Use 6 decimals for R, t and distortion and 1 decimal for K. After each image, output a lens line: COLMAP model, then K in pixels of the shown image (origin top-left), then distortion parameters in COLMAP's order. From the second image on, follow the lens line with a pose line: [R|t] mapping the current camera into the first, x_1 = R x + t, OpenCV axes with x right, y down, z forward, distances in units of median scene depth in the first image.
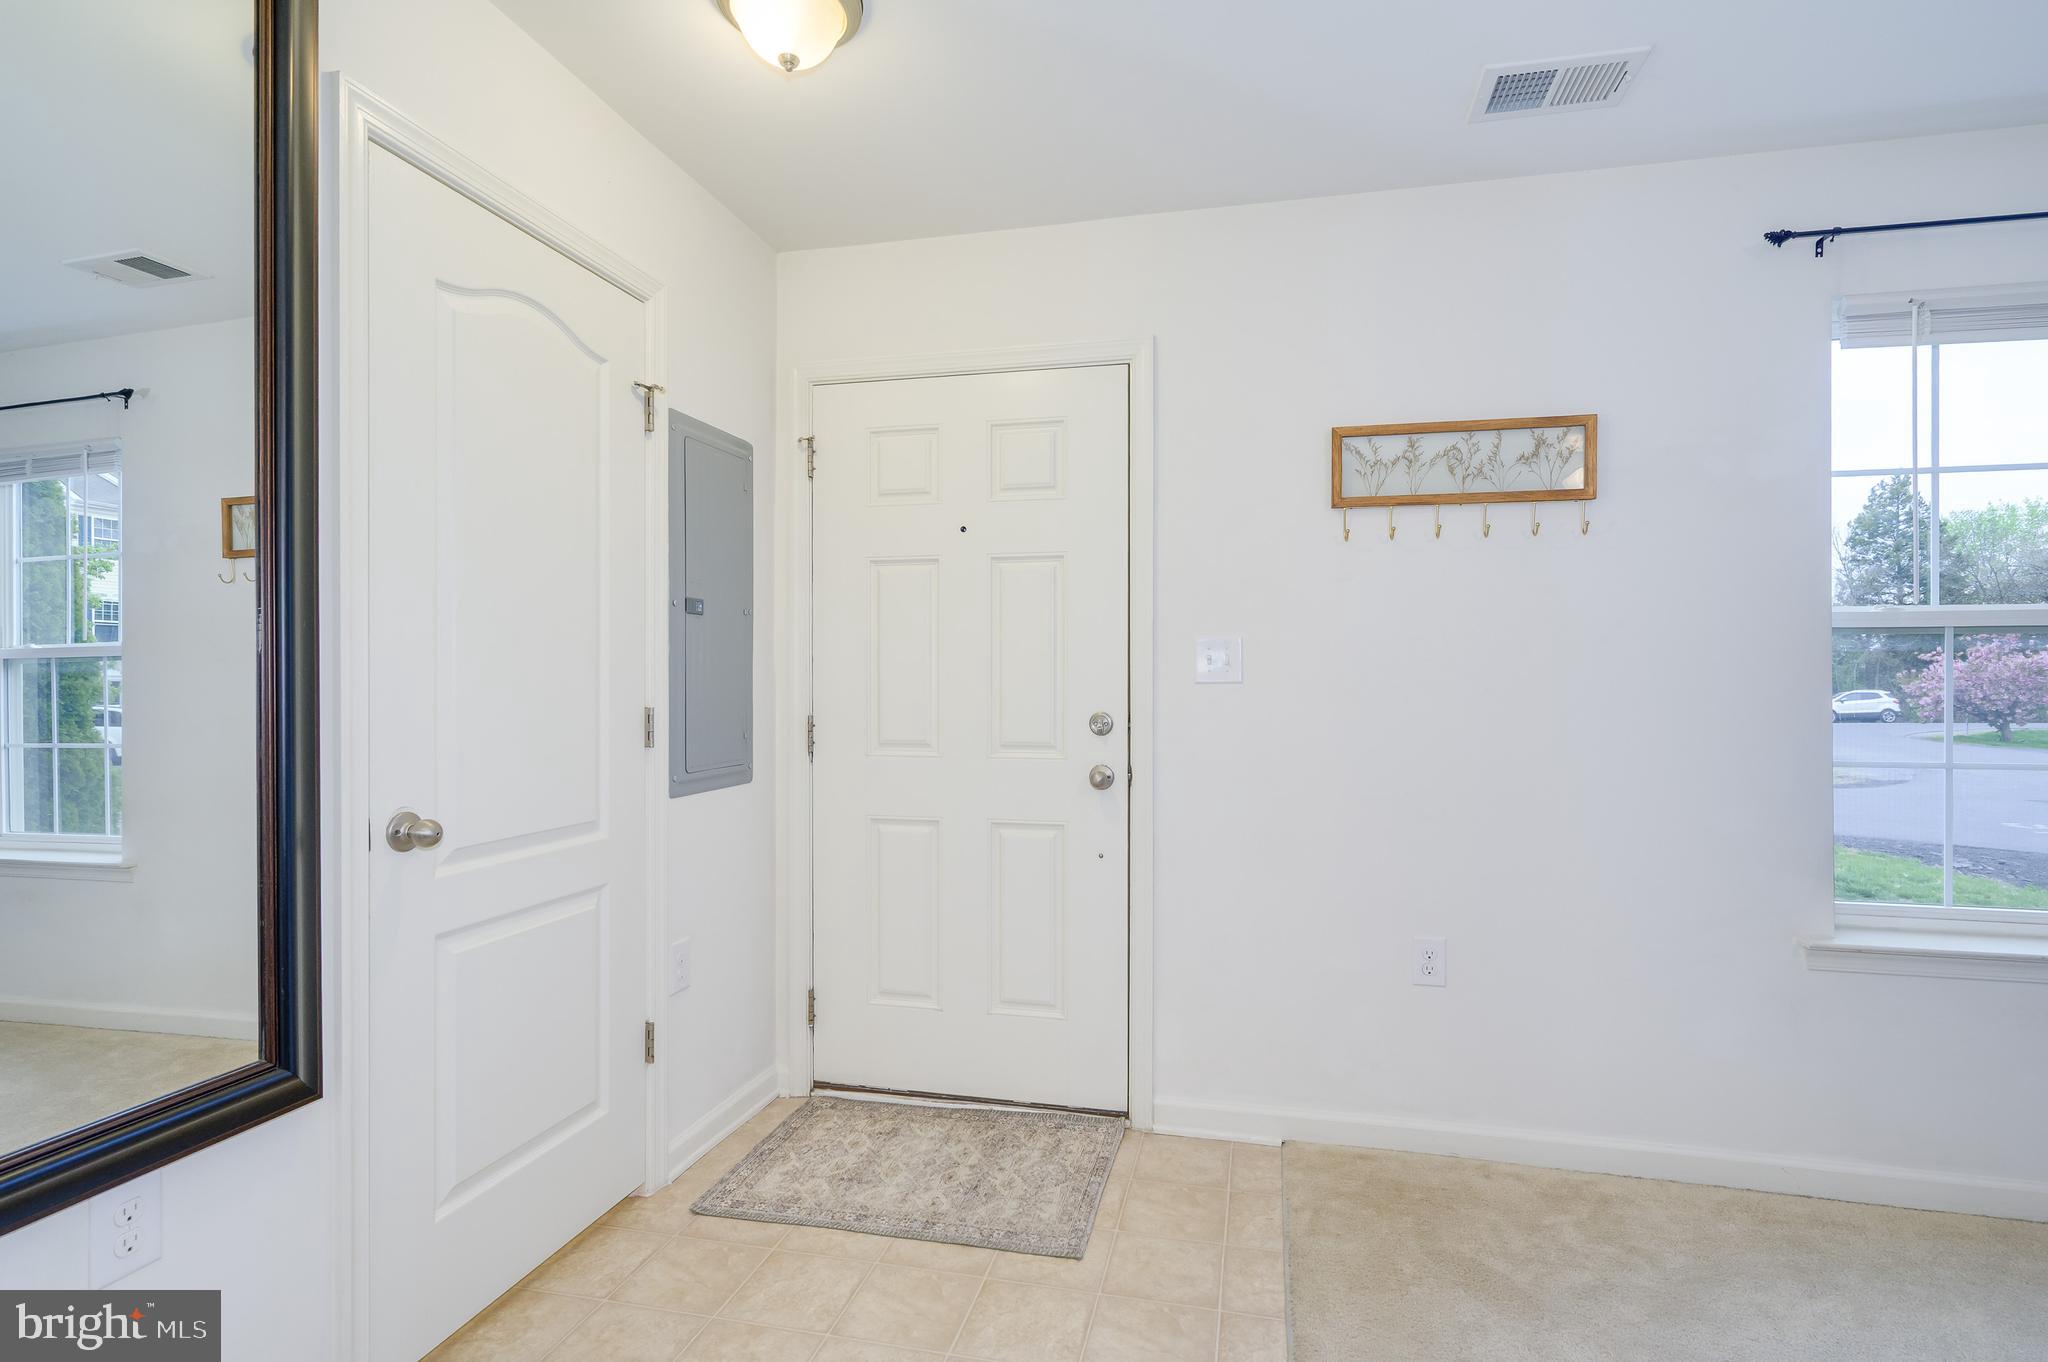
lens RADIAL K [[1024.3, 0, 1071.8], [0, 1024.3, 681.8], [0, 0, 1]] dist [-0.004209, -0.000716]
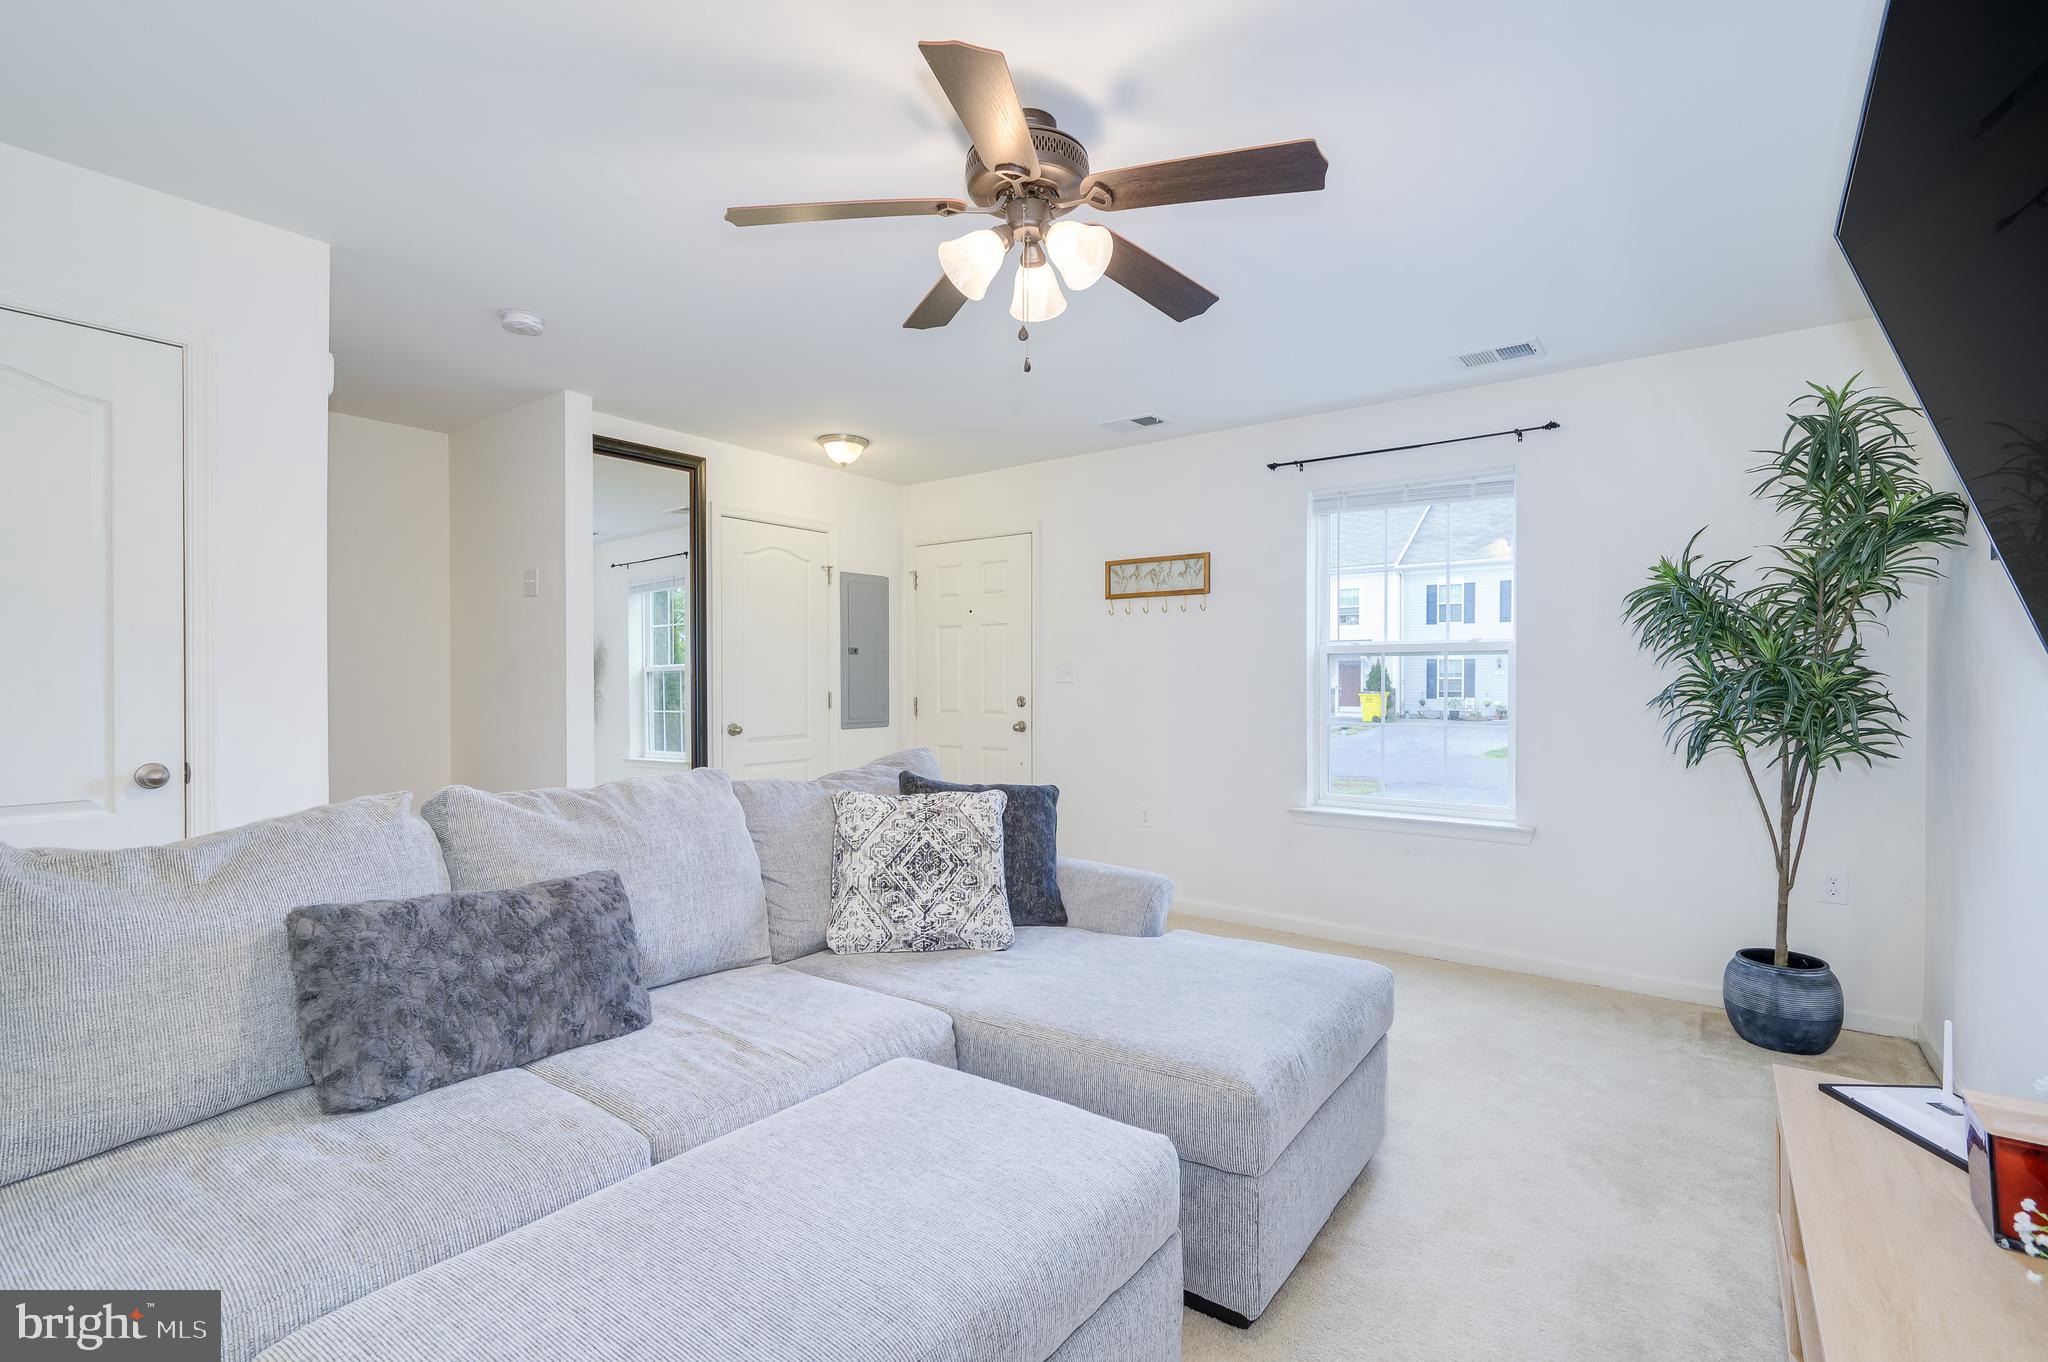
lens RADIAL K [[919.5, 0, 1024.0], [0, 919.5, 681.0], [0, 0, 1]] dist [0.000060, 0.000091]
pose [[0.908928, -0.002828, -0.416943, 0.909307], [0.002409, 0.999996, -0.001532, 0.001731], [0.416946, 0.000389, 0.908931, -0.814828]]
